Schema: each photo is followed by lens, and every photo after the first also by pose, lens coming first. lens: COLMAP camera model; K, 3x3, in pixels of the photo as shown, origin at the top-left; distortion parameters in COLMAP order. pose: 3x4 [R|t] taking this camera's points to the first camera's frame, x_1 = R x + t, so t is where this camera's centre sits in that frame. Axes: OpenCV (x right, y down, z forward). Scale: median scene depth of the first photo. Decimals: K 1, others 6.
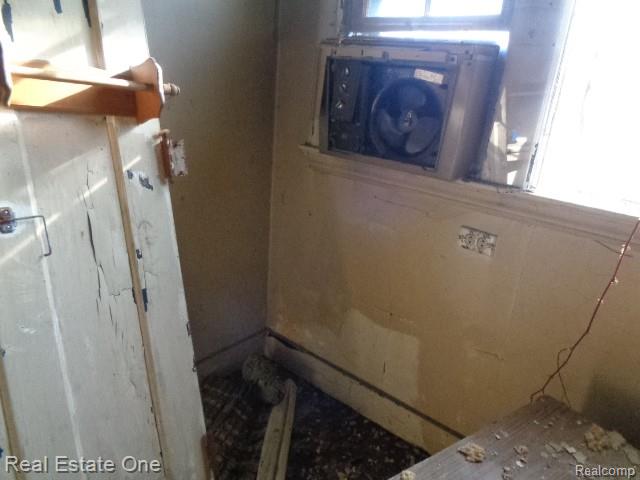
lens RADIAL K [[481.4, 0, 323.7], [0, 481.4, 238.5], [0, 0, 1]] dist [0.005176, 0.007383]
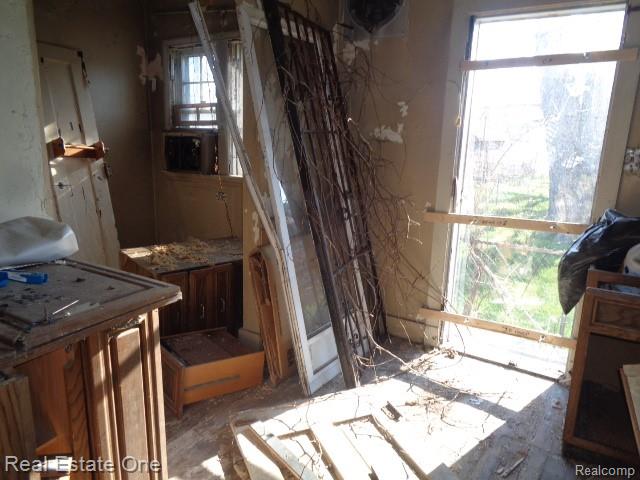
lens RADIAL K [[481.4, 0, 317.8], [0, 481.4, 236.4], [0, 0, 1]] dist [0.005176, 0.007383]
pose [[0.993008, -0.075942, 0.090380, 0.748259], [0.086933, 0.988385, -0.124648, 0.788570], [-0.079865, 0.131633, 0.988076, -2.218699]]
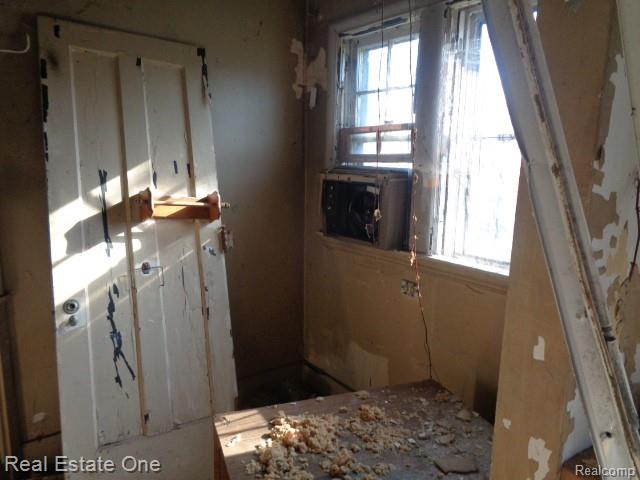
lens RADIAL K [[481.4, 0, 317.9], [0, 481.4, 240.2], [0, 0, 1]] dist [0.005176, 0.007383]
pose [[0.969622, -0.018736, -0.243888, 0.506015], [-0.024343, 0.984721, -0.172429, 0.156799], [0.243392, 0.173128, 0.954352, -0.735098]]
